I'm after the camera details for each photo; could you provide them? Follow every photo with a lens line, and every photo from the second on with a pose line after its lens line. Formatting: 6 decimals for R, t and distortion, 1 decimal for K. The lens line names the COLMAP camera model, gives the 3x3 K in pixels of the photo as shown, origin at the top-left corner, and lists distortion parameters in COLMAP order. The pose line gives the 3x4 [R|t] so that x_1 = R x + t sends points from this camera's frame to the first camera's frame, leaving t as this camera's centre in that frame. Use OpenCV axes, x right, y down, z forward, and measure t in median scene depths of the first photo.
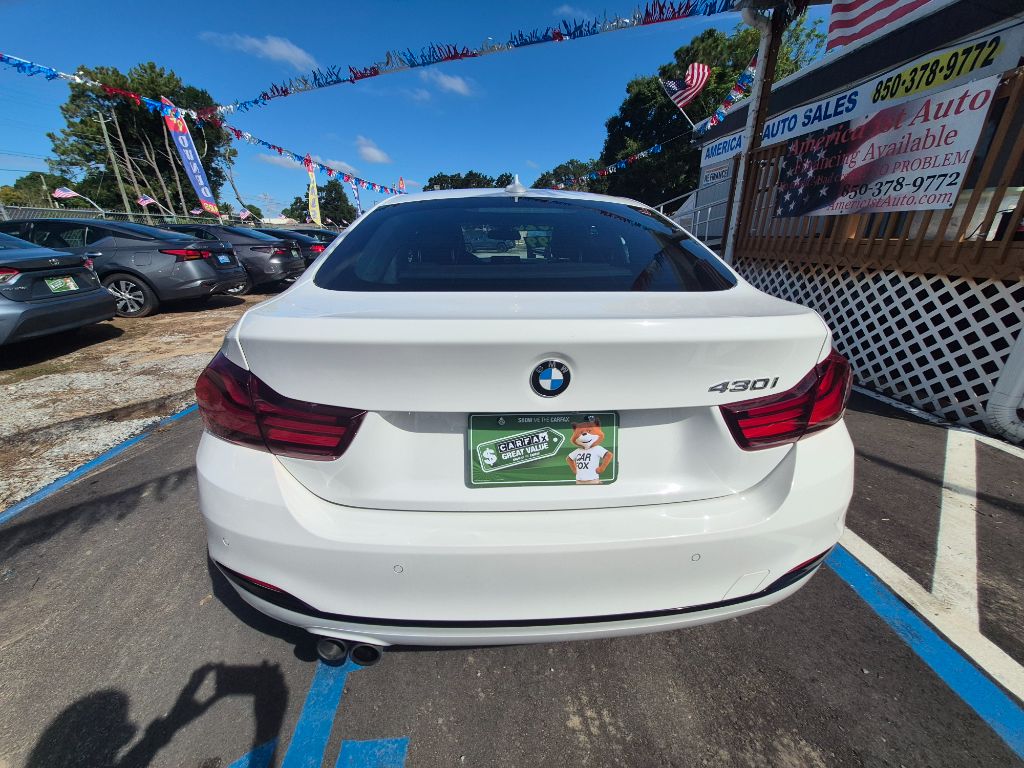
lens RADIAL K [[391.9, 0, 515.5], [0, 391.9, 379.1], [0, 0, 1]] dist [-0.002985, -0.000478]
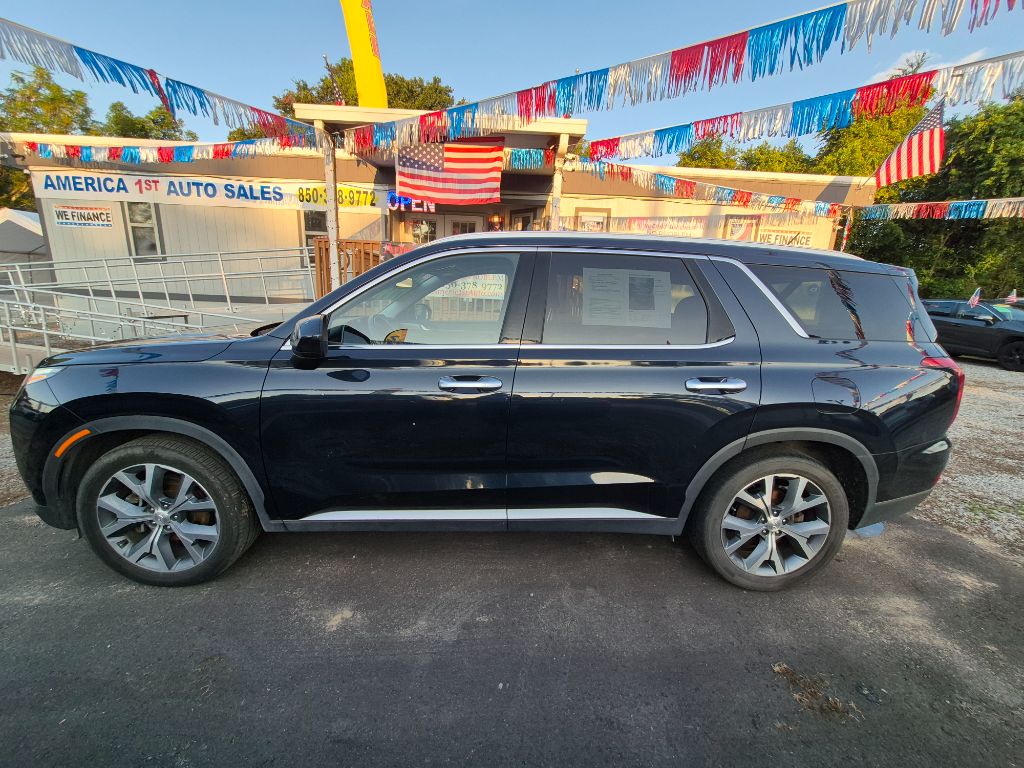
lens RADIAL K [[391.9, 0, 510.8], [0, 391.9, 385.3], [0, 0, 1]] dist [-0.002985, -0.000478]
pose [[0.050087, -0.220995, 0.973988, -0.924065], [0.307416, 0.931277, 0.195496, -0.320587], [-0.950256, 0.289627, 0.114582, 0.670151]]
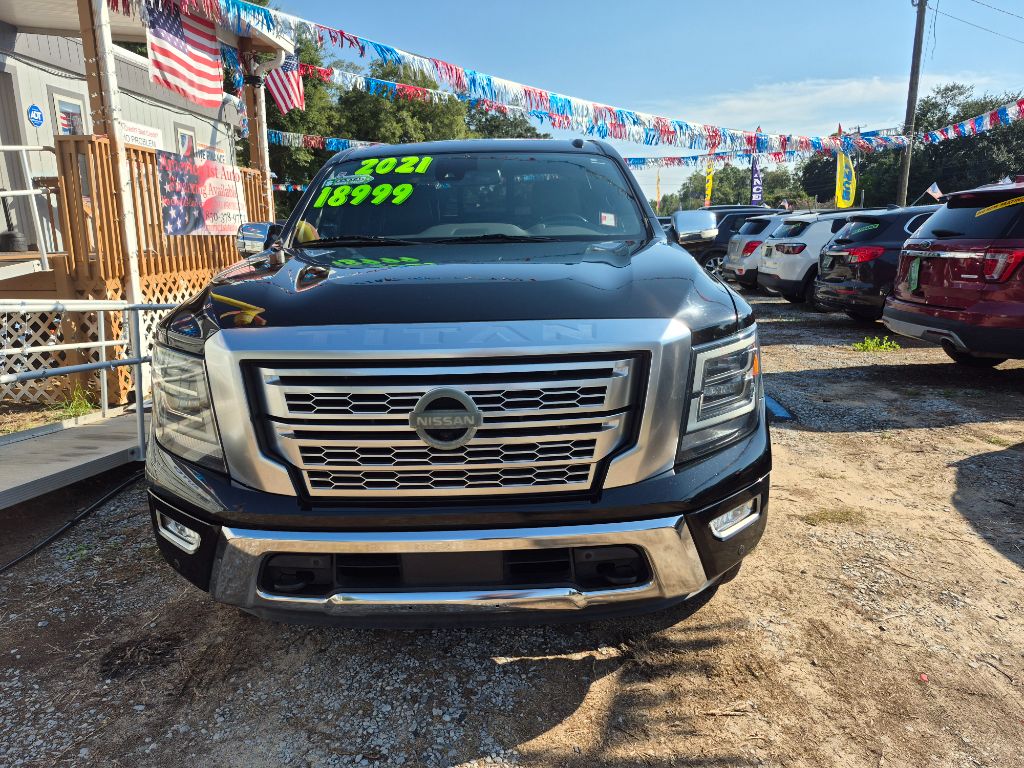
lens RADIAL K [[712.6, 0, 499.4], [0, 712.6, 390.6], [0, 0, 1]] dist [0.031050, -0.041494]
pose [[-0.990670, -0.017952, 0.135098, -0.354004], [0.057795, 0.842398, 0.535748, -1.192137], [-0.123424, 0.538557, -0.833500, 3.100970]]
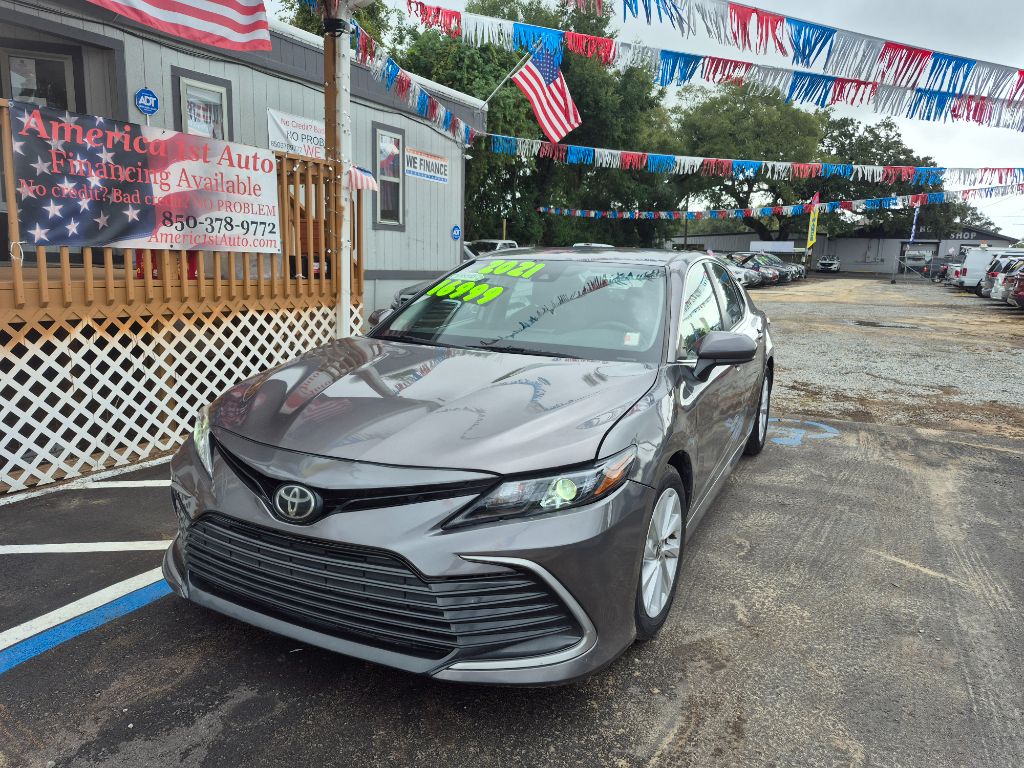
lens RADIAL K [[712.6, 0, 507.6], [0, 712.6, 388.0], [0, 0, 1]] dist [0.031050, -0.041494]
pose [[-0.830869, -0.123273, 0.542642, -0.495954], [0.163352, 0.878161, 0.449611, -0.732909], [-0.531951, 0.462210, -0.709500, 1.835339]]
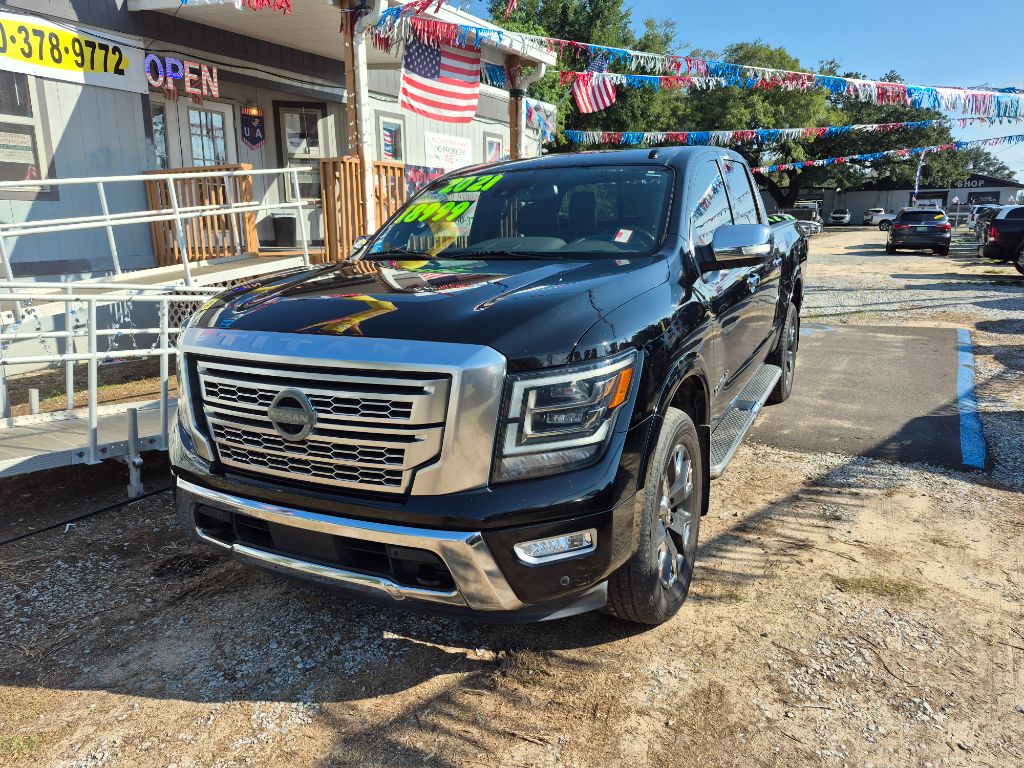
lens RADIAL K [[712.6, 0, 498.8], [0, 712.6, 377.7], [0, 0, 1]] dist [0.031050, -0.041494]
pose [[-0.820118, -0.105782, 0.562331, -0.763836], [0.211510, 0.857111, 0.469706, -1.182383], [-0.531667, 0.504153, -0.680559, 2.991886]]
